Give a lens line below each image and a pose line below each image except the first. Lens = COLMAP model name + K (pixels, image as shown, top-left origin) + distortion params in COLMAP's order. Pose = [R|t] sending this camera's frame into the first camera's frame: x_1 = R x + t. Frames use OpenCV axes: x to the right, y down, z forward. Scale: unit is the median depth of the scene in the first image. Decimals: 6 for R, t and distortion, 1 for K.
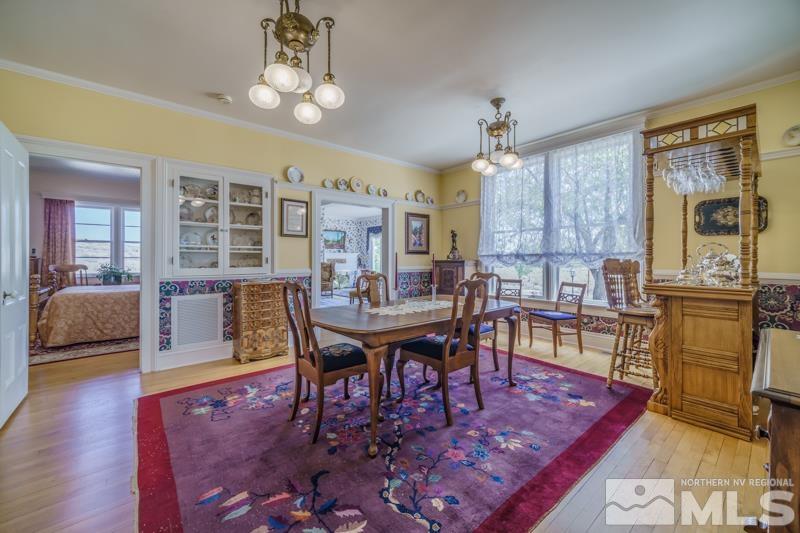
lens RADIAL K [[318.2, 0, 402.7], [0, 318.2, 260.9], [0, 0, 1]] dist [0.000793, -0.000006]
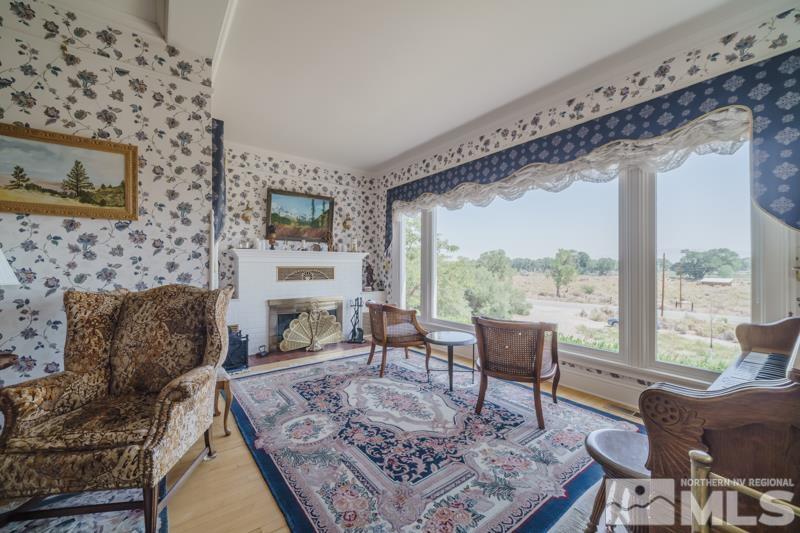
lens RADIAL K [[318.2, 0, 400.5], [0, 318.2, 267.2], [0, 0, 1]] dist [0.000793, -0.000006]
pose [[0.998013, -0.000496, -0.063010, -0.071021], [0.000081, 0.999978, -0.006581, -0.004227], [0.063012, 0.006563, 0.997991, 0.607644]]
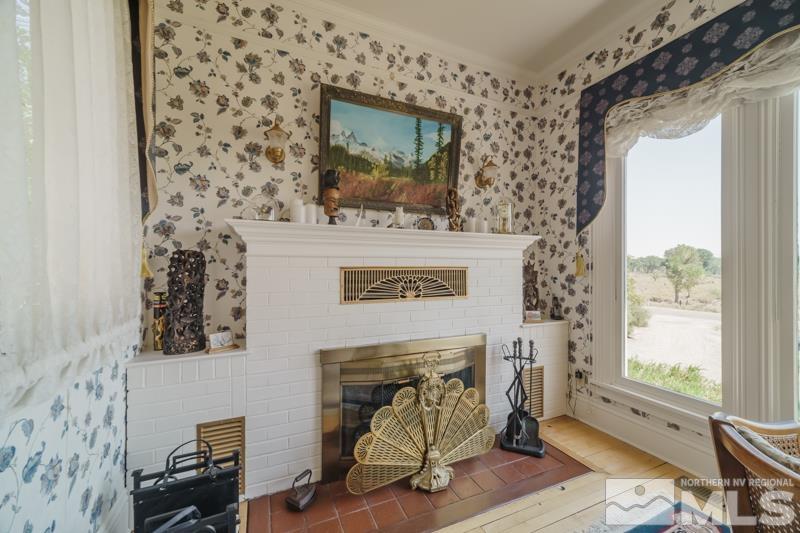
lens RADIAL K [[318.2, 0, 399.4], [0, 318.2, 267.4], [0, 0, 1]] dist [0.000793, -0.000006]
pose [[0.957162, -0.000011, -0.289552, -0.160001], [-0.001521, 0.999986, -0.005066, -0.006317], [0.289548, 0.005289, 0.957149, 0.814071]]
